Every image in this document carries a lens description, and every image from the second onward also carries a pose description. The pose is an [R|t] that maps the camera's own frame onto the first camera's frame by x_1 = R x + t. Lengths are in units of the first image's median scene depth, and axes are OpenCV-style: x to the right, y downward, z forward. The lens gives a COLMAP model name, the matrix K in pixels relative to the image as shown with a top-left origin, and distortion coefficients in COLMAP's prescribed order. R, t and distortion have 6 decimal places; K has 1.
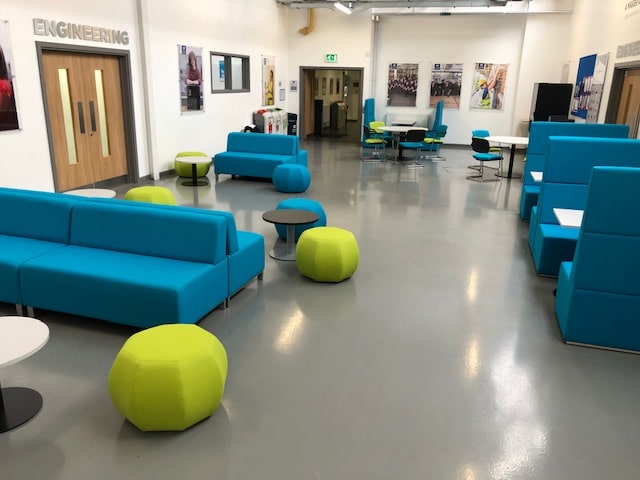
lens RADIAL K [[520.6, 0, 320.0], [0, 520.6, 240.0], [0, 0, 1]] dist [0.008430, -0.001580]
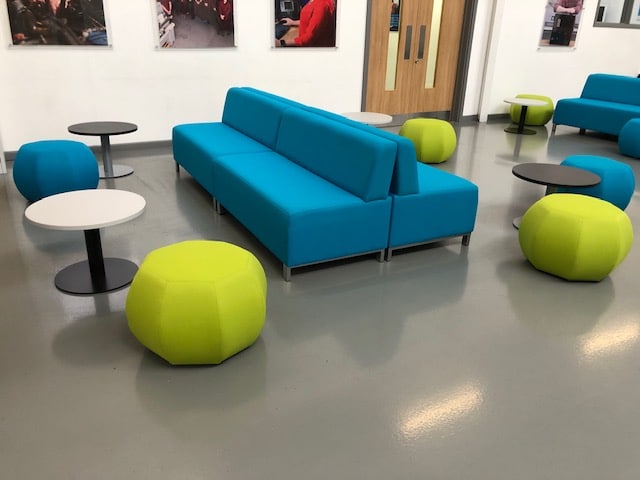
lens RADIAL K [[520.6, 0, 320.0], [0, 520.6, 240.0], [0, 0, 1]] dist [0.008430, -0.001580]
pose [[0.718987, 0.264046, -0.642913, 0.115794], [-0.214391, 0.964173, 0.156229, -0.001030], [0.661131, 0.025508, 0.749837, 0.164709]]
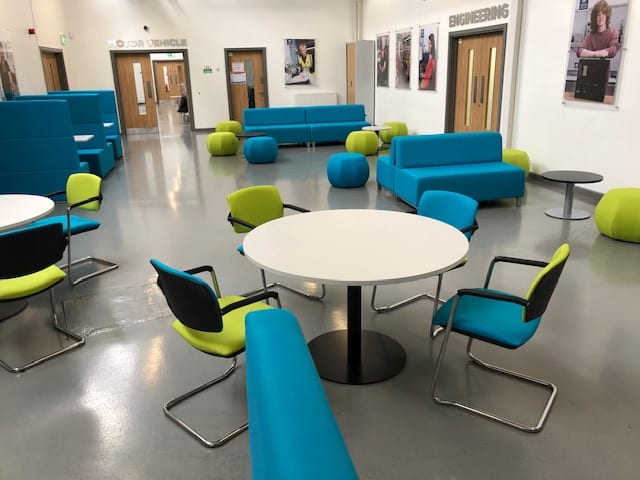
lens RADIAL K [[520.6, 0, 320.0], [0, 520.6, 240.0], [0, 0, 1]] dist [0.008430, -0.001580]
pose [[-0.880339, 0.154581, -0.448452, 0.384460], [-0.128283, 0.832595, 0.538822, -0.472961], [0.456670, 0.531874, -0.713136, 1.622847]]
